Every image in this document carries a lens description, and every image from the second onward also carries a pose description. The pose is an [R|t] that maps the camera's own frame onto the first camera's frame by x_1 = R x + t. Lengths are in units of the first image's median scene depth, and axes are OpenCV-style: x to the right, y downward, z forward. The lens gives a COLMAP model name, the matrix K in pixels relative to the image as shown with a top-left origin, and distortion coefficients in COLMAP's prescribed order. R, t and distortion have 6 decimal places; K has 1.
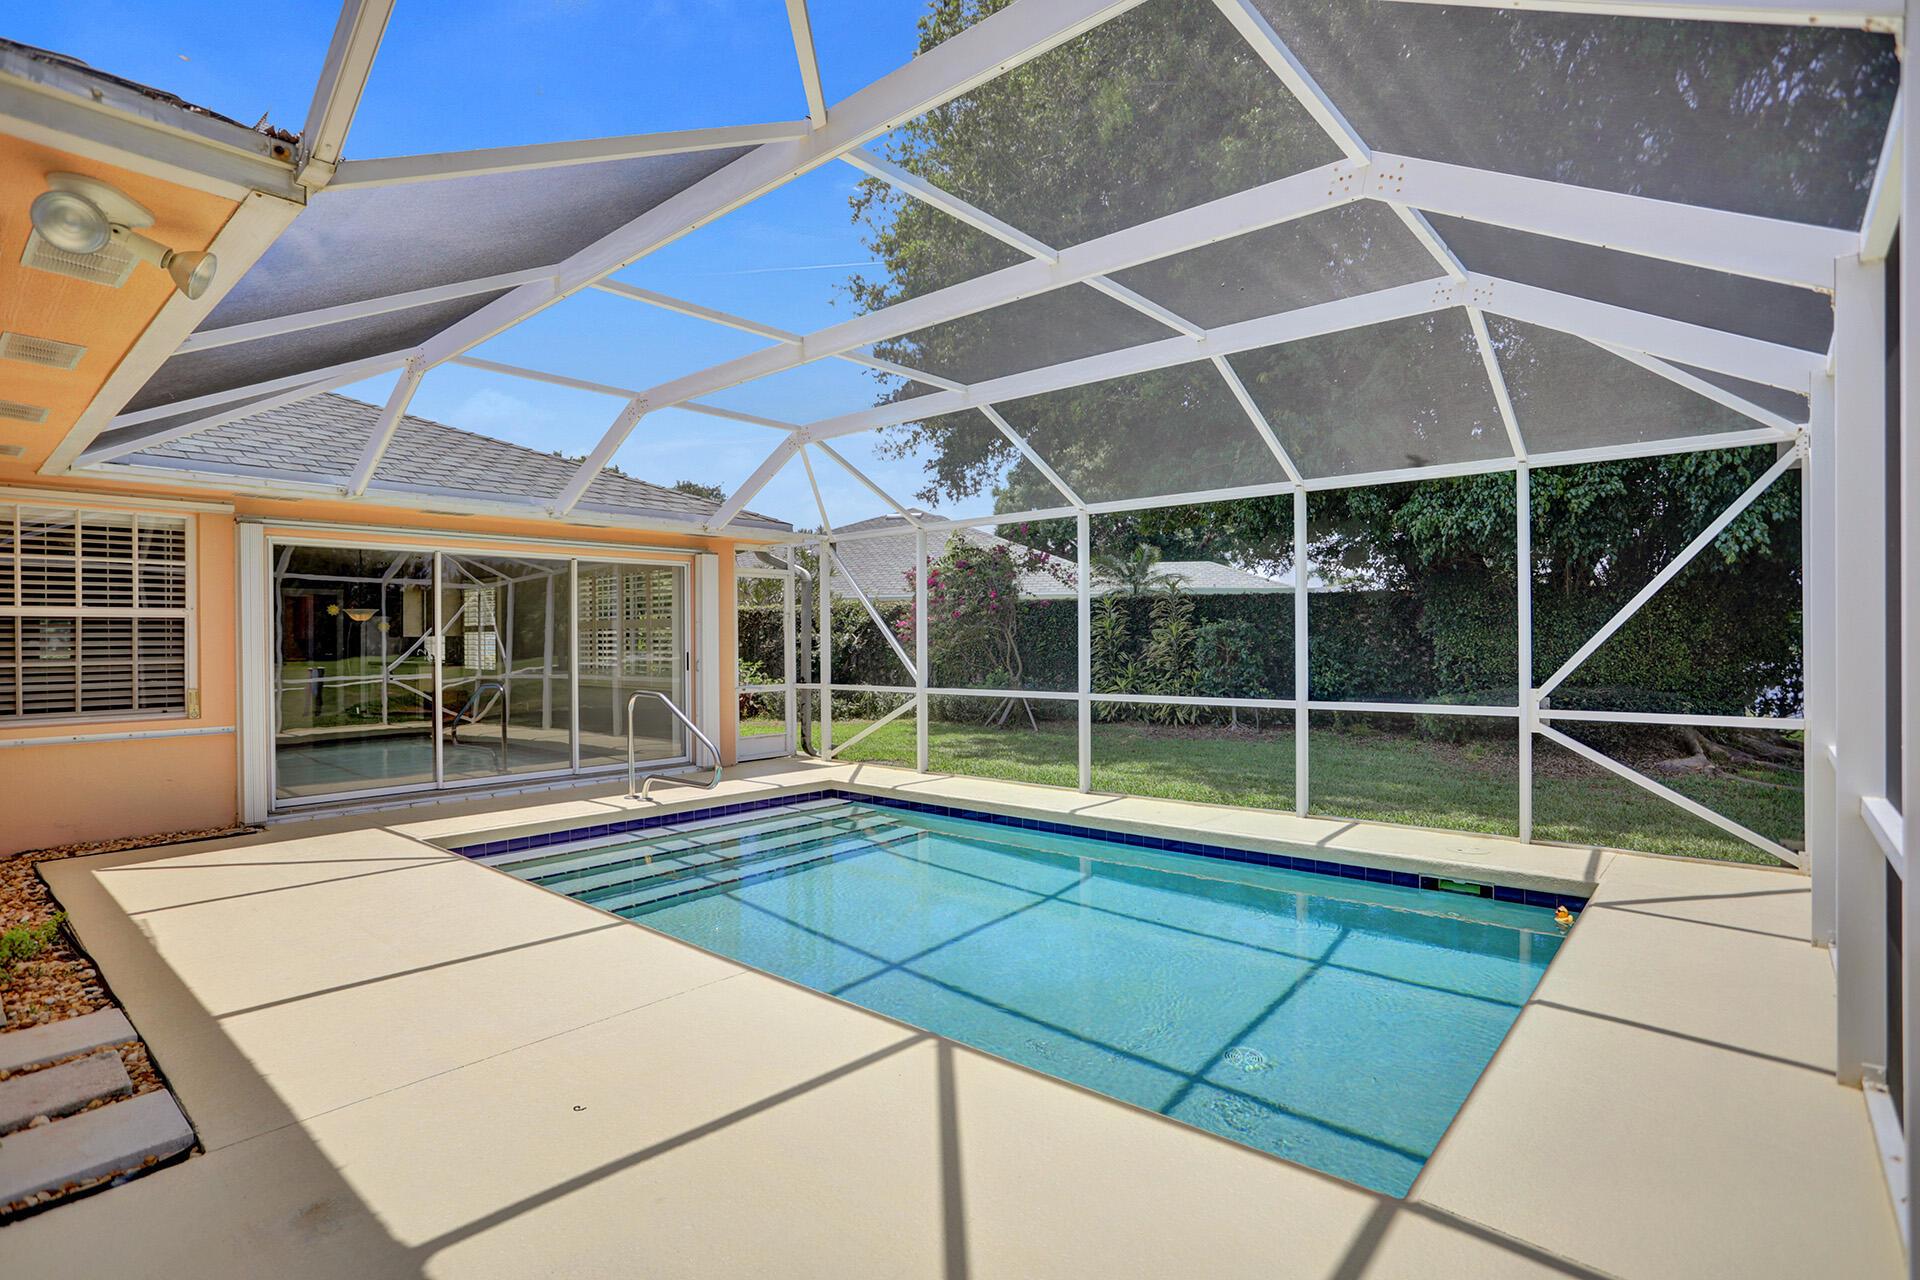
lens RADIAL K [[921.8, 0, 972.1], [0, 921.8, 648.4], [0, 0, 1]] dist [-0.012854, 0.001190]
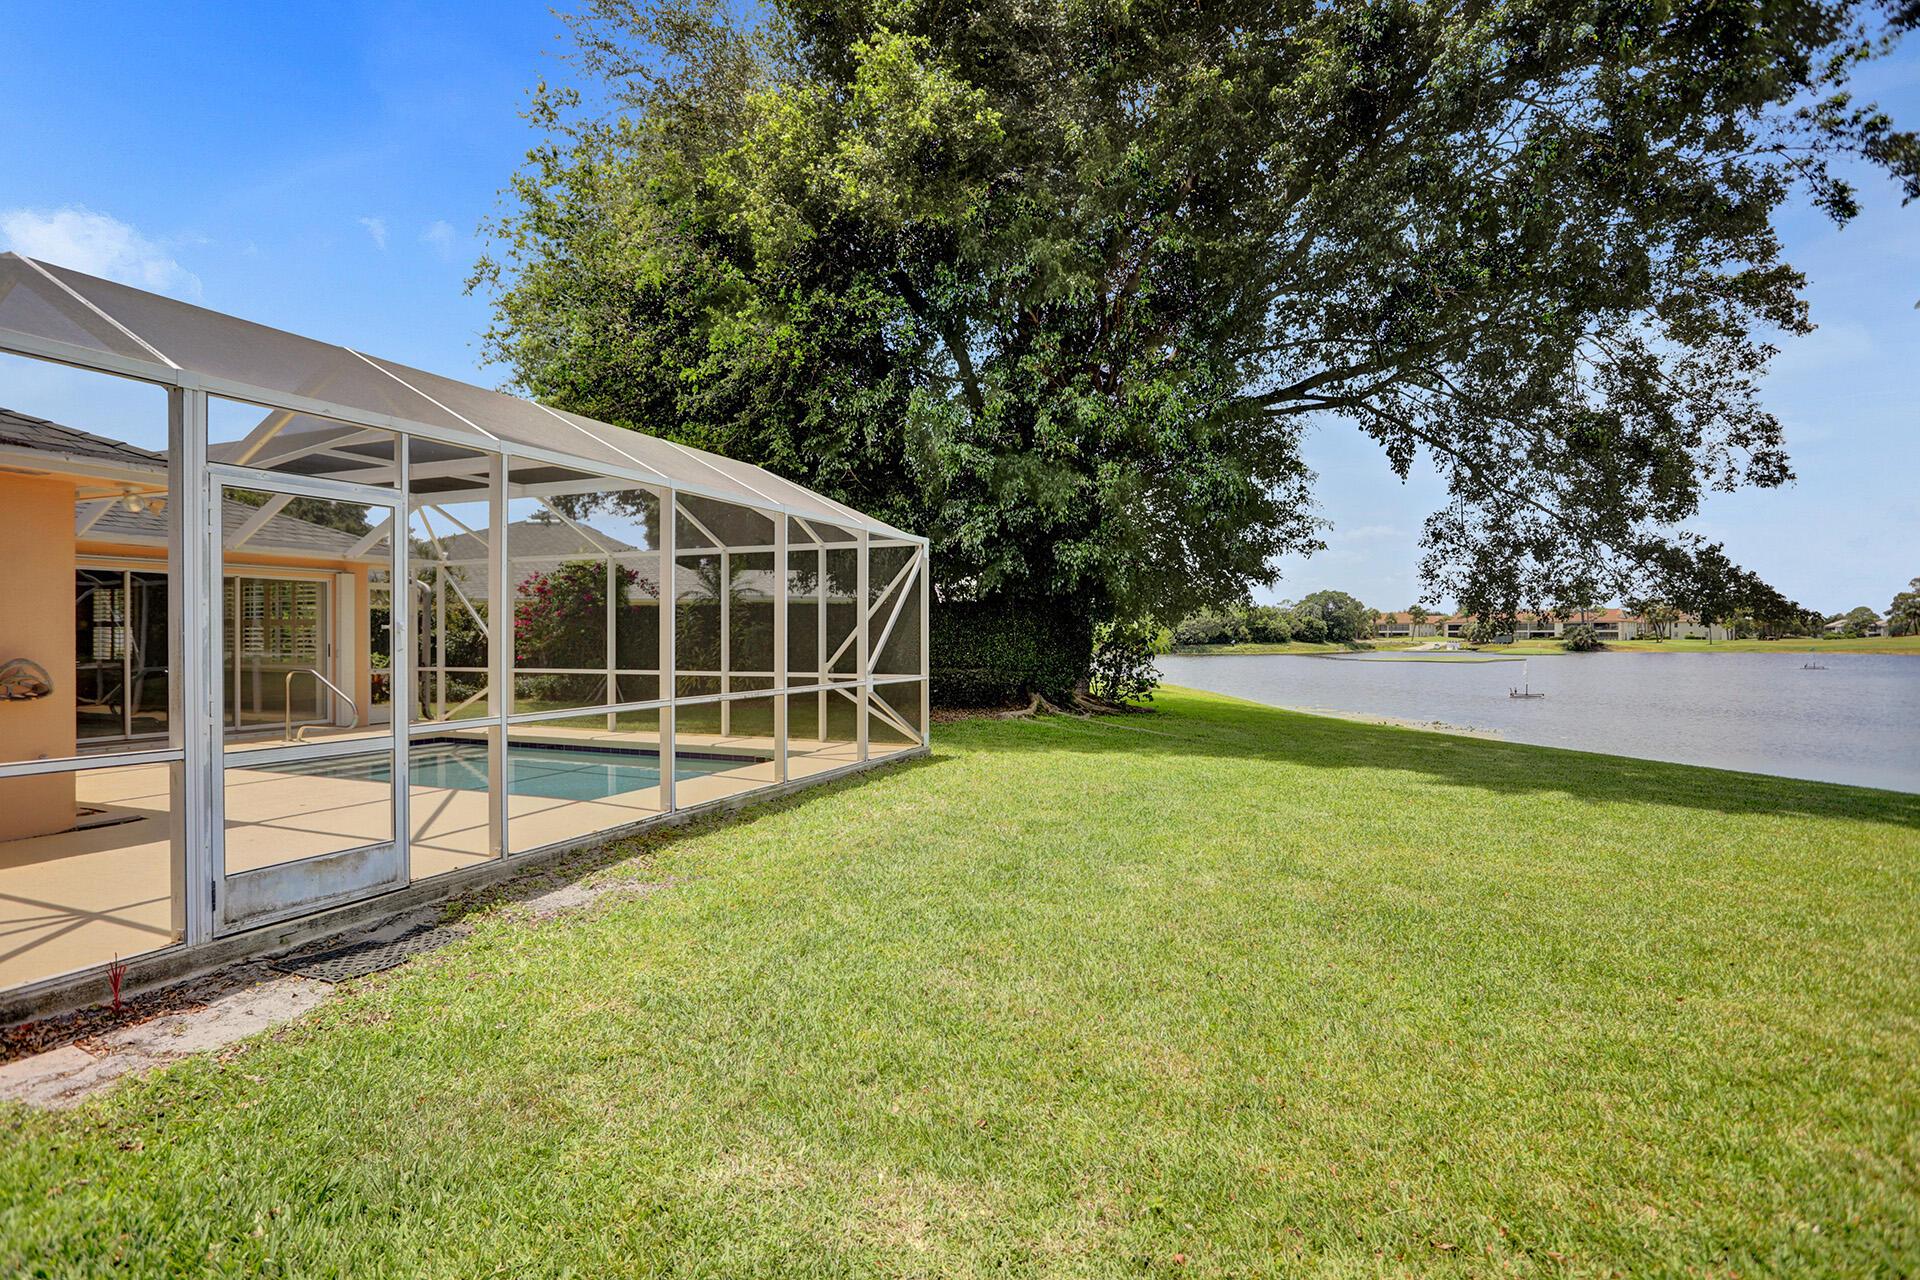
lens RADIAL K [[921.8, 0, 949.7], [0, 921.8, 633.0], [0, 0, 1]] dist [-0.012854, 0.001190]
pose [[0.950956, 0.008043, 0.309223, 0.144814], [-0.006339, 0.999959, -0.006515, -0.008612], [-0.309263, 0.004235, 0.950967, -0.569221]]
